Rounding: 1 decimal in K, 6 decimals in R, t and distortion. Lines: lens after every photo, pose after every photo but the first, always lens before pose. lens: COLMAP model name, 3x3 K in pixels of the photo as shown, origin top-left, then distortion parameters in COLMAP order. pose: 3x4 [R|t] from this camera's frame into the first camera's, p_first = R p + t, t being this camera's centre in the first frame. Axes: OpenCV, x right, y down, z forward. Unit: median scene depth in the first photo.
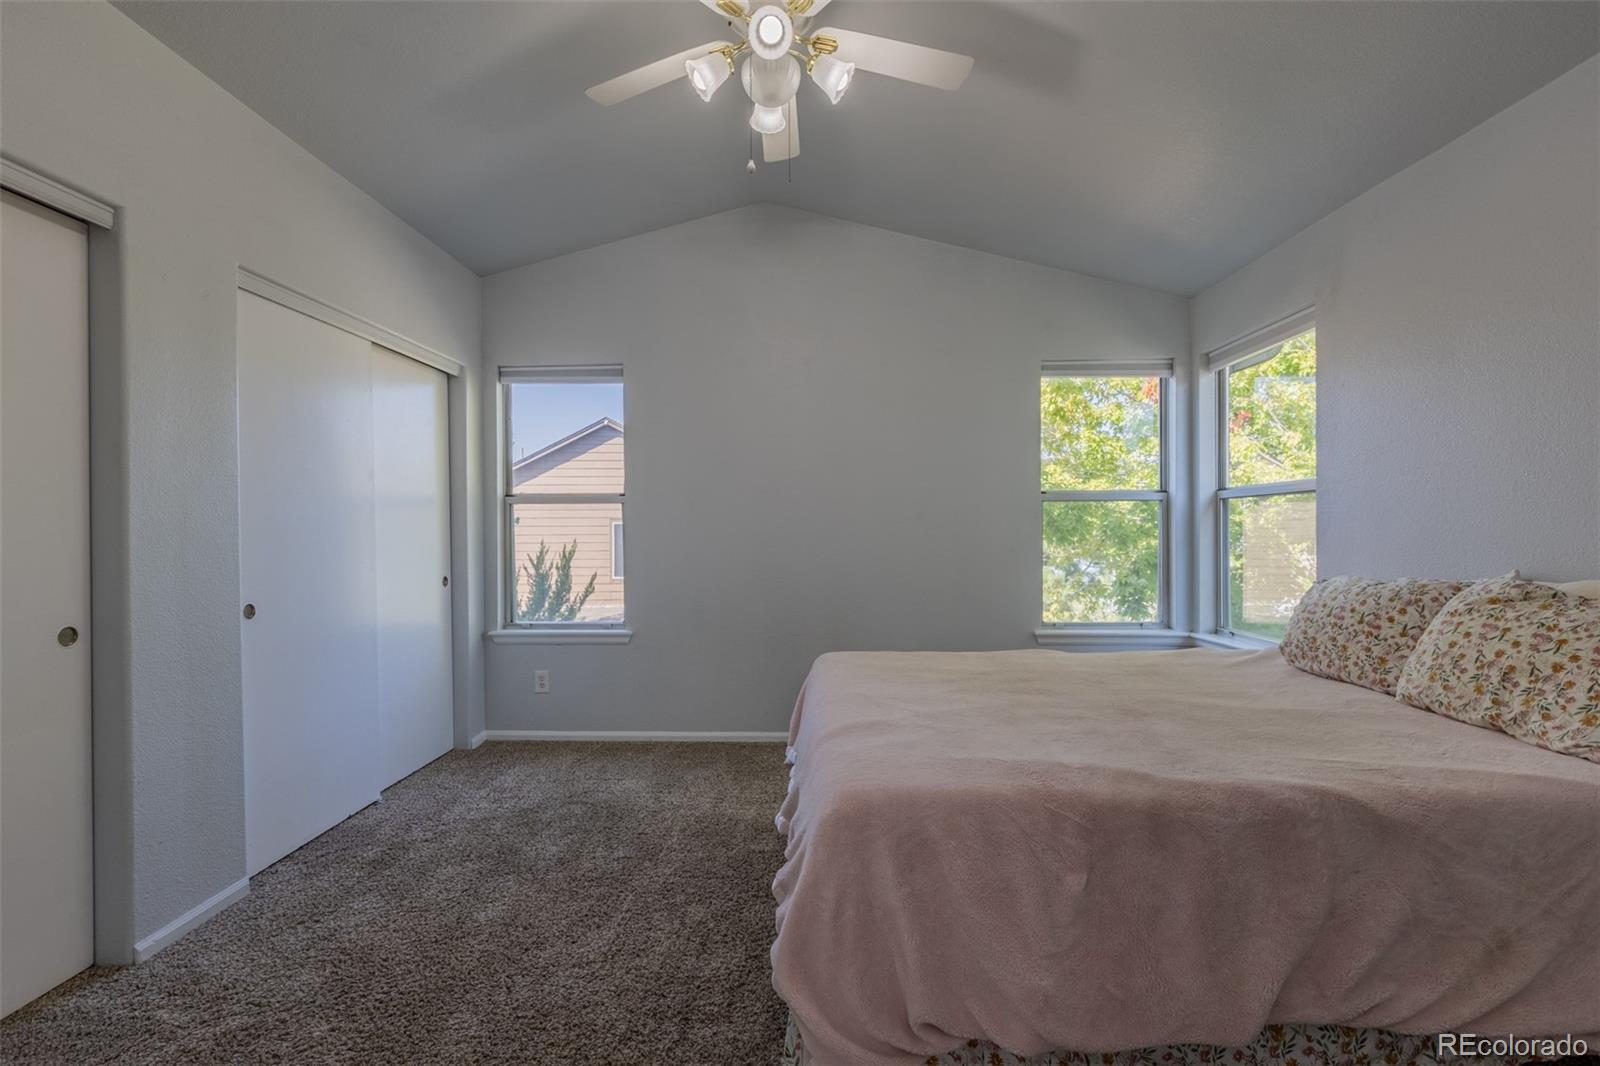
lens RADIAL K [[709.5, 0, 794.6], [0, 709.5, 533.4], [0, 0, 1]] dist [0.002619, -0.000797]
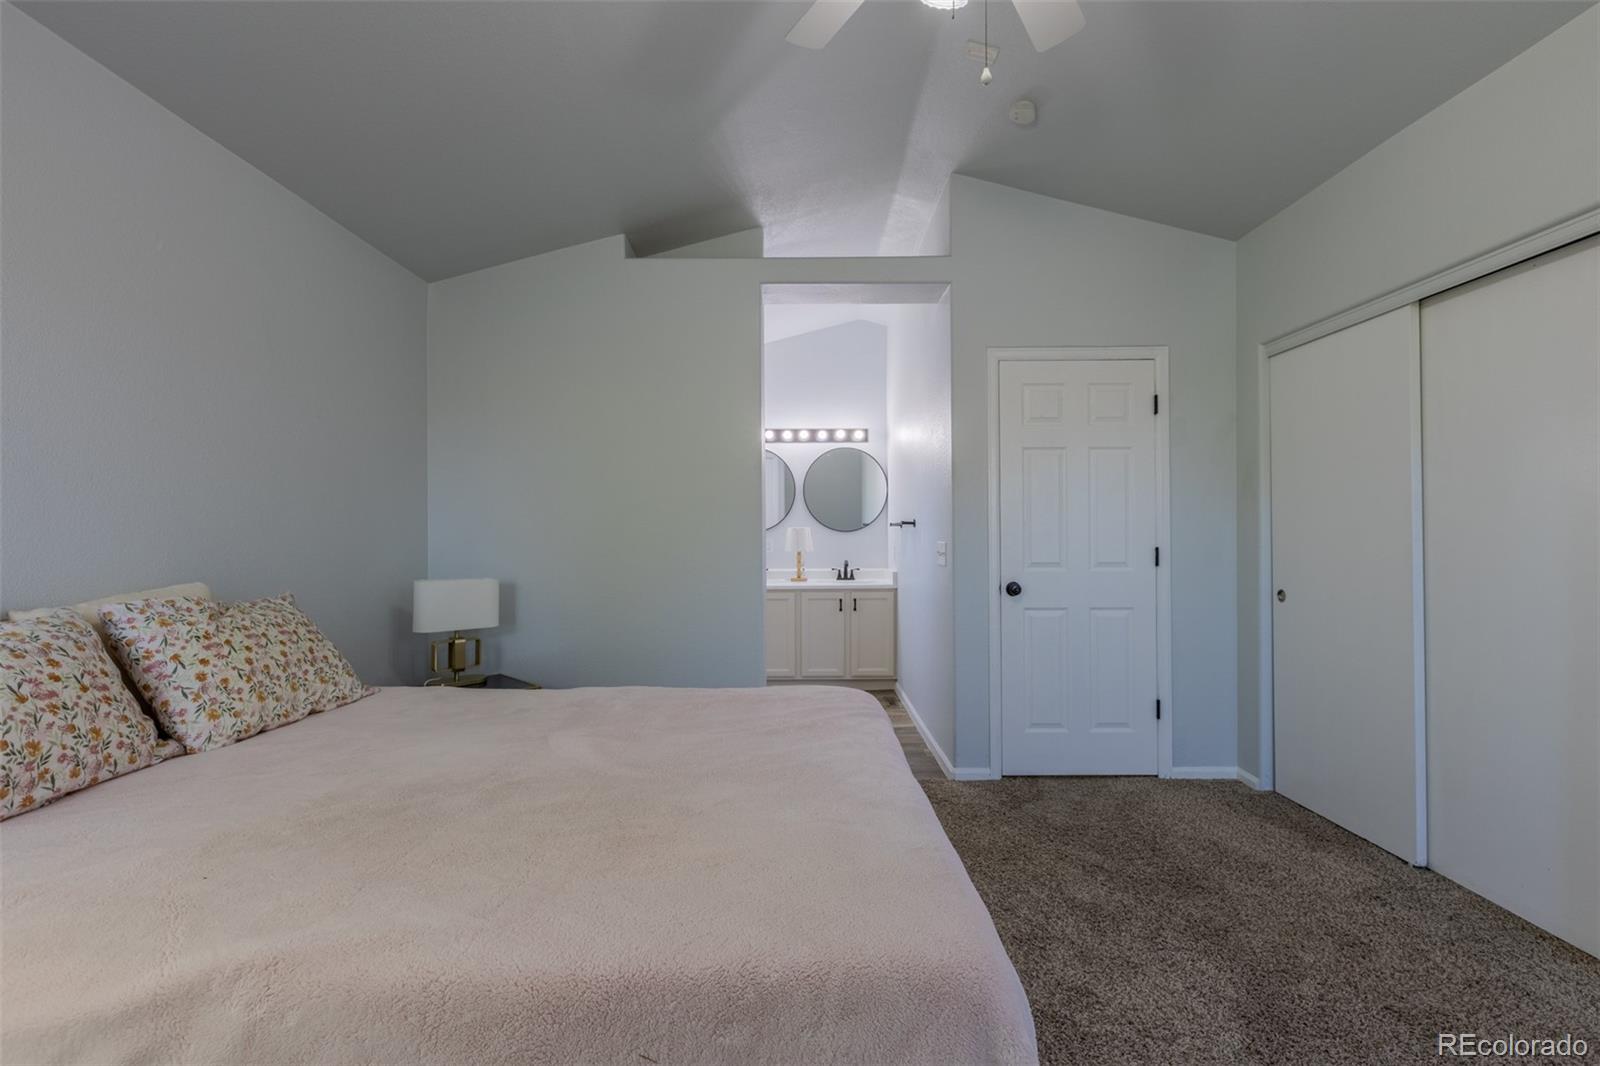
lens RADIAL K [[709.5, 0, 802.9], [0, 709.5, 536.8], [0, 0, 1]] dist [0.002619, -0.000797]
pose [[-0.999295, 0.008690, -0.036519, 0.150416], [0.008836, 0.999954, -0.003856, -0.006604], [0.036483, -0.004176, -0.999326, 1.583215]]
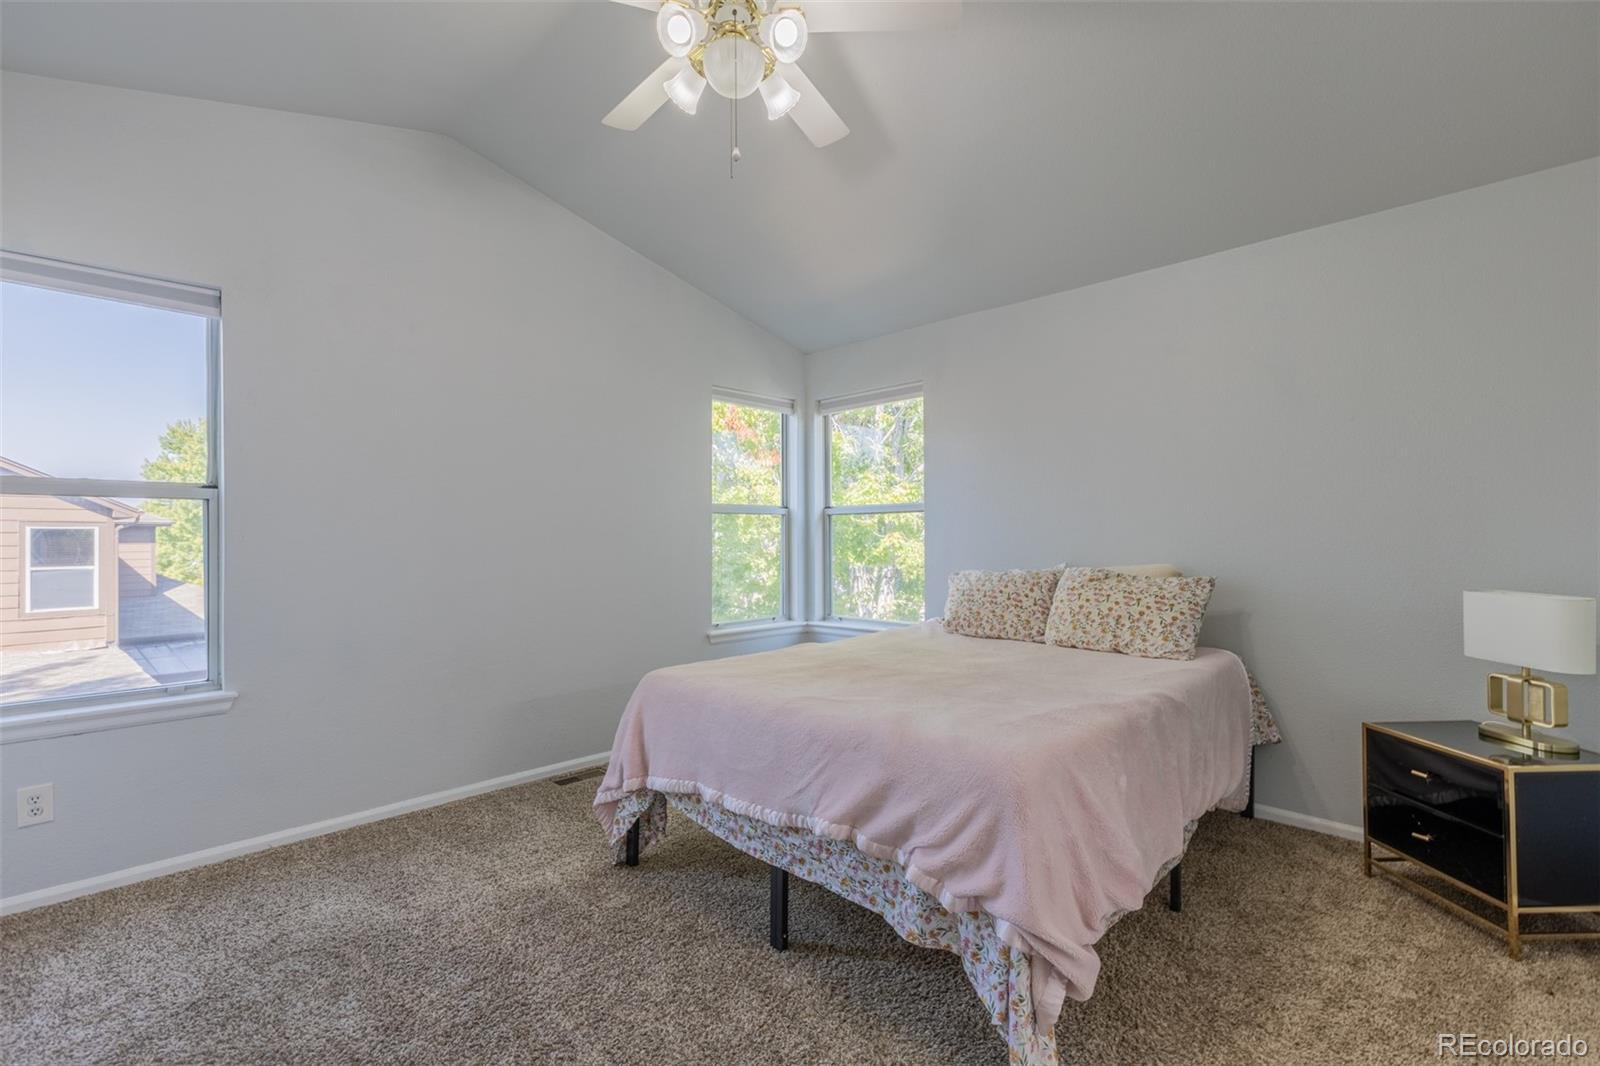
lens RADIAL K [[709.5, 0, 799.0], [0, 709.5, 533.1], [0, 0, 1]] dist [0.002619, -0.000797]
pose [[0.682653, 0.004924, 0.730726, -0.605822], [0.004548, 0.999929, -0.010987, -0.002774], [-0.730728, 0.010824, 0.682583, 0.263434]]
